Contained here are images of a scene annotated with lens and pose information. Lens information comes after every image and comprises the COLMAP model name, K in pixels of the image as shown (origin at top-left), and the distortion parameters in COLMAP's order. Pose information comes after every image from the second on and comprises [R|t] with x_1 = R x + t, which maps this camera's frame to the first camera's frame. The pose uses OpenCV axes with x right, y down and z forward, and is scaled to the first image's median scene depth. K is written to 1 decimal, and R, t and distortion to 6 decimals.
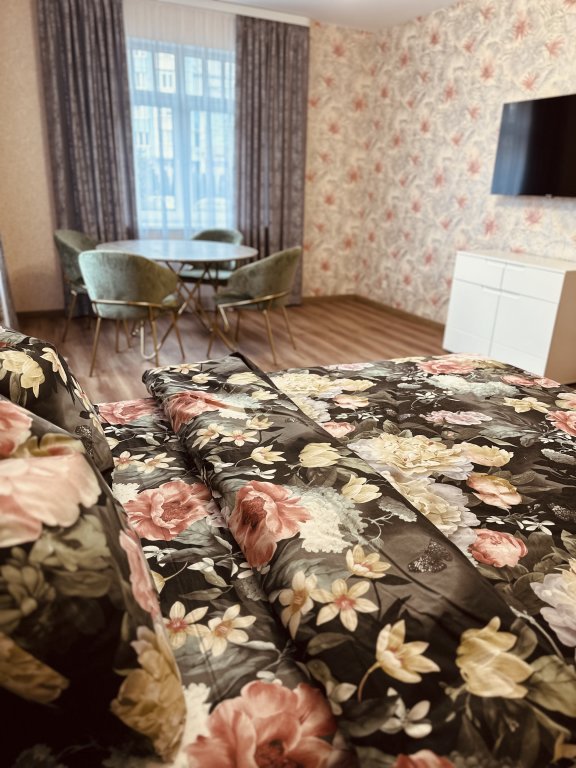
lens RADIAL K [[543.9, 0, 288.0], [0, 543.9, 384.0], [0, 0, 1]] dist [0.107231, -0.149566]
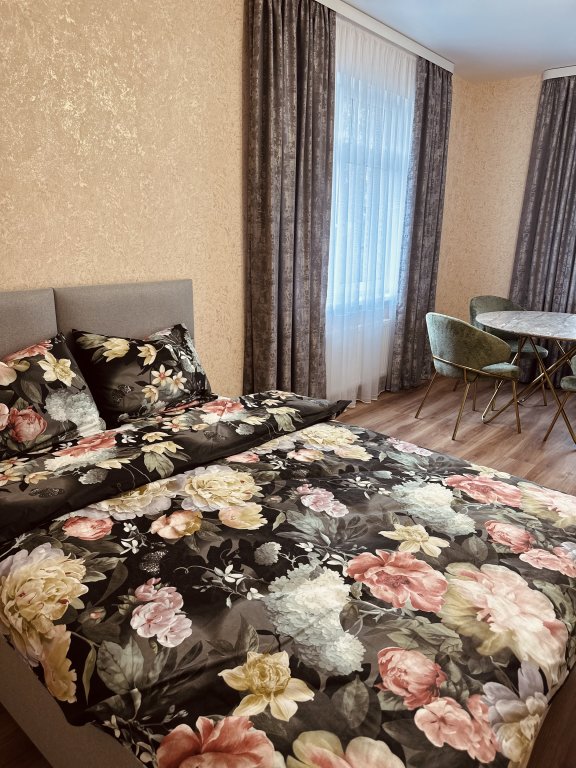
lens RADIAL K [[539.9, 0, 286.6], [0, 539.9, 385.2], [0, 0, 1]] dist [0.170743, -0.335175]
pose [[0.402572, 0.224227, -0.887501, 1.439739], [-0.320430, 0.942713, 0.092828, -0.262509], [0.857473, 0.247012, 0.451359, 0.626913]]
